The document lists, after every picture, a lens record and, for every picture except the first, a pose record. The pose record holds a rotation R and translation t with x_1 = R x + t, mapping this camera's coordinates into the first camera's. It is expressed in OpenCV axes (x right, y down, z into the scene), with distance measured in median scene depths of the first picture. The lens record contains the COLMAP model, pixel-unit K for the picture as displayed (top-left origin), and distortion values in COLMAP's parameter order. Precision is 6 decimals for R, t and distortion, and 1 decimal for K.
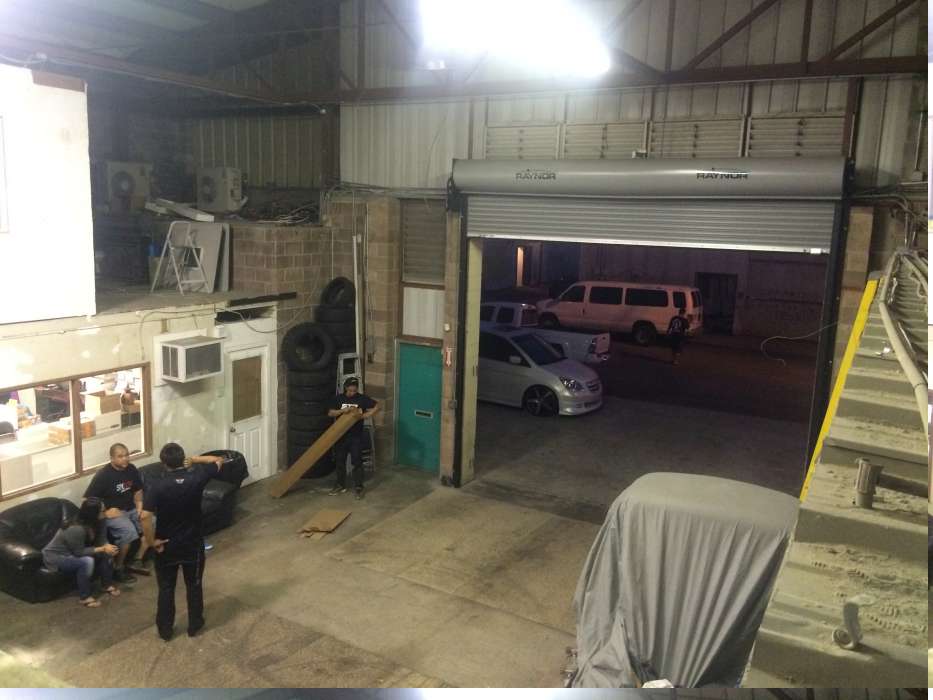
lens RADIAL K [[785.2, 0, 451.3], [0, 785.2, 346.8], [0, 0, 1]] dist [0.089658, -0.096614]
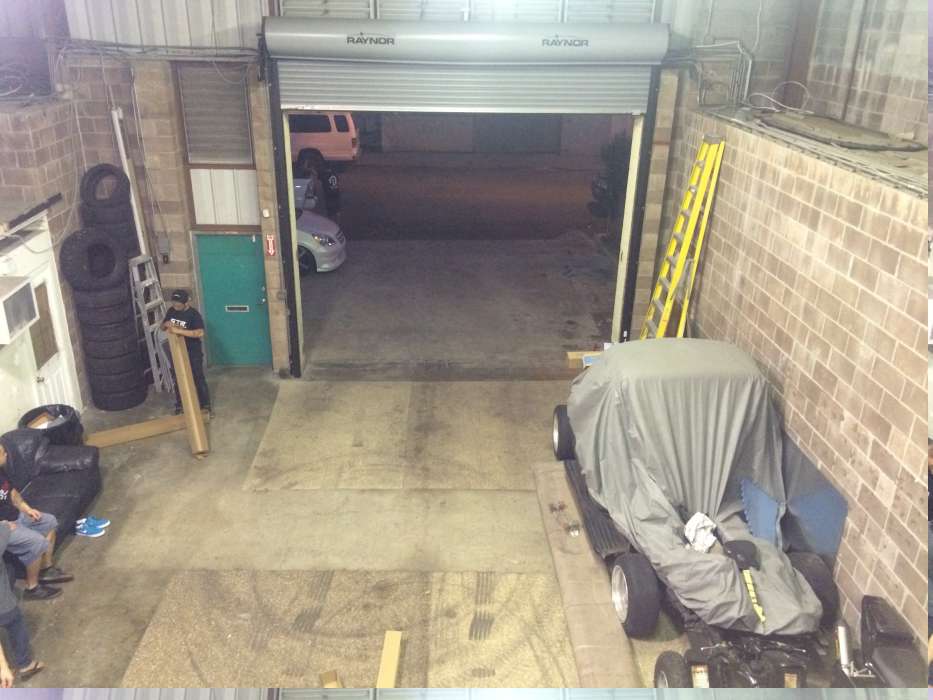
lens RADIAL K [[785.2, 0, 451.3], [0, 785.2, 346.8], [0, 0, 1]] dist [0.089658, -0.096614]
pose [[0.848896, -0.225382, 0.478099, -0.291618], [0.101767, 0.957300, 0.270591, -0.101420], [-0.518670, -0.181049, 0.835585, 0.102056]]
